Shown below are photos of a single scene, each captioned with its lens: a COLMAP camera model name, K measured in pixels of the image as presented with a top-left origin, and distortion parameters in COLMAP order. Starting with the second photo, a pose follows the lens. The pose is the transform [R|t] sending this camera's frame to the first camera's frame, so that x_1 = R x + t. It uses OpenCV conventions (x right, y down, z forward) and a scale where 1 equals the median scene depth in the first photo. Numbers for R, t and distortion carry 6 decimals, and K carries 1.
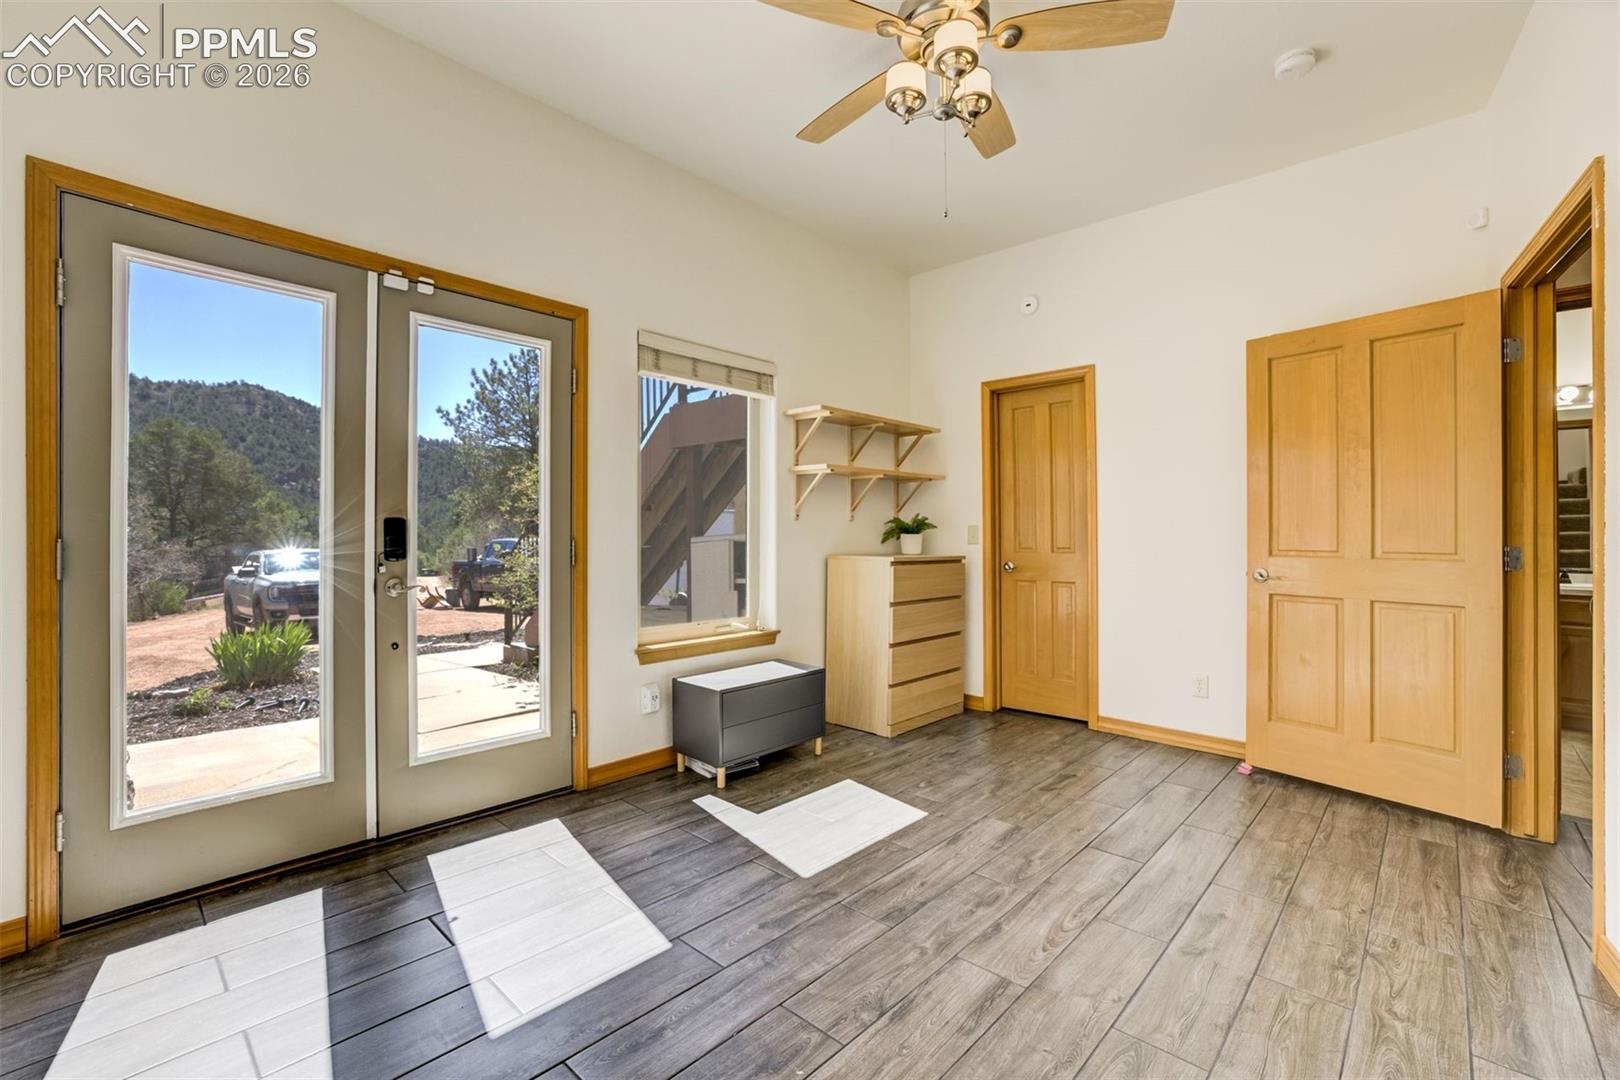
lens RADIAL K [[695.4, 0, 810.0], [0, 695.4, 540.0], [0, 0, 1]] dist [-0.040673, 0.027494]
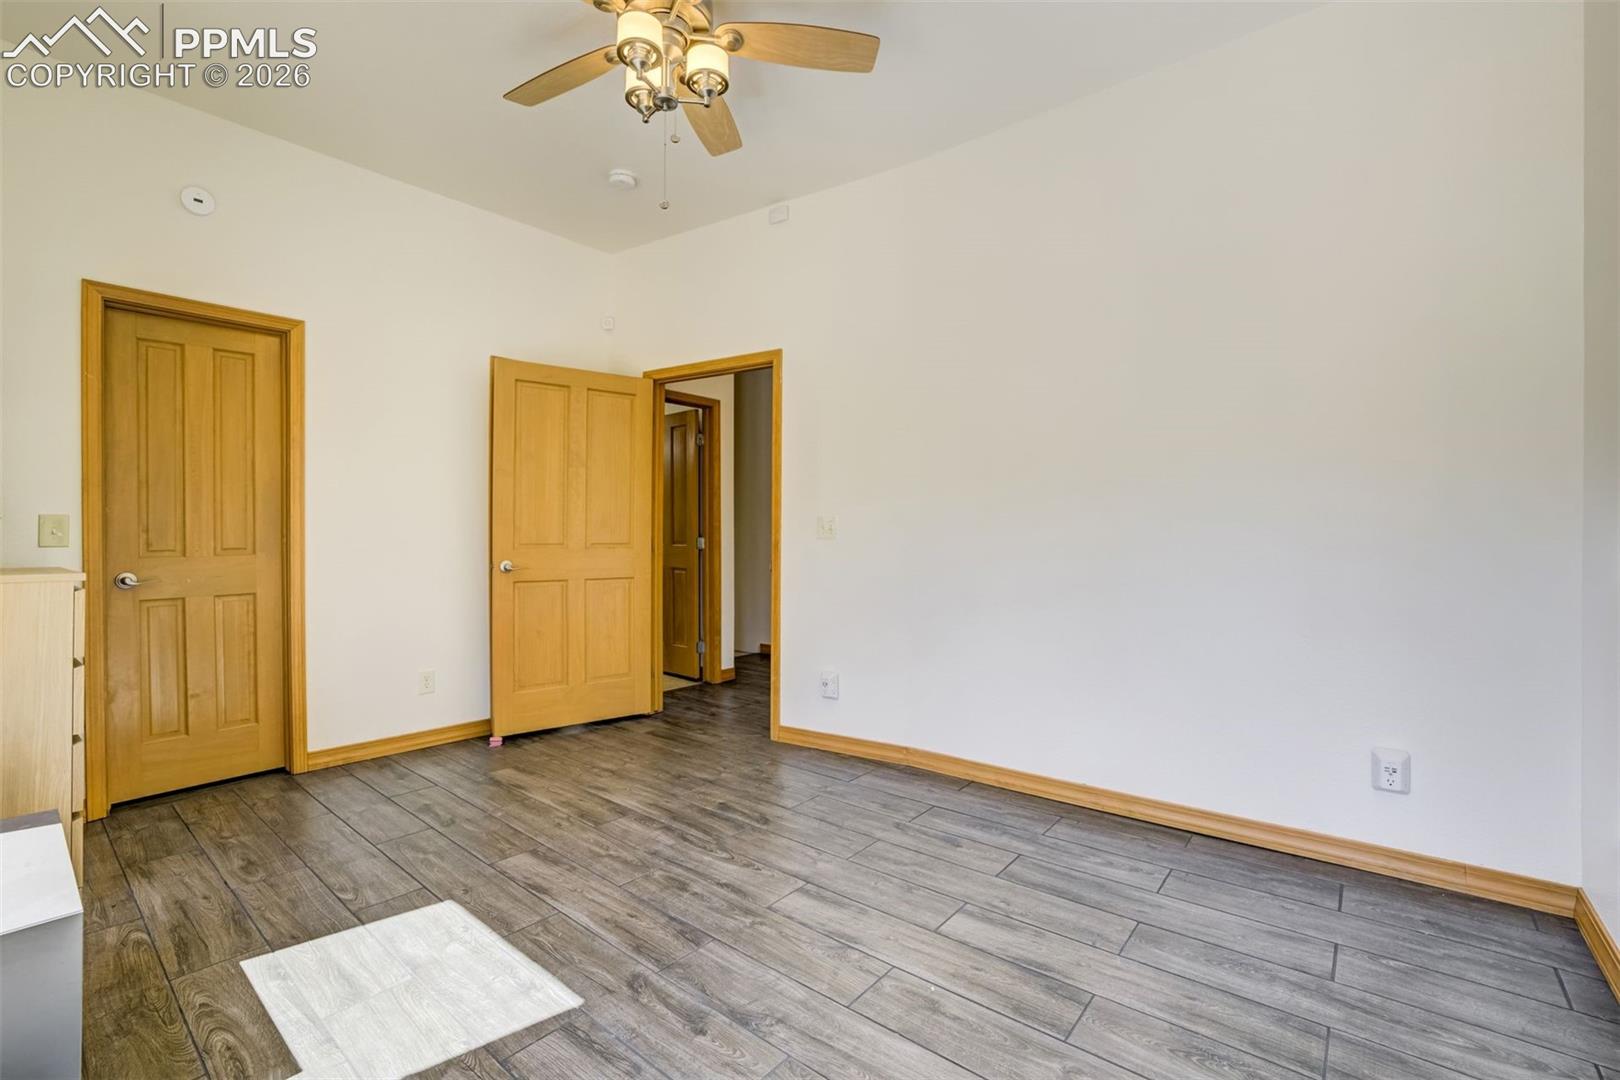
lens RADIAL K [[698.7, 0, 810.0], [0, 698.7, 540.0], [0, 0, 1]] dist [-0.039447, 0.015134]
pose [[-0.040576, -0.014551, 0.999070, -0.609908], [0.005065, 0.999878, 0.014769, -0.009726], [-0.999164, 0.005660, -0.040497, 0.646323]]
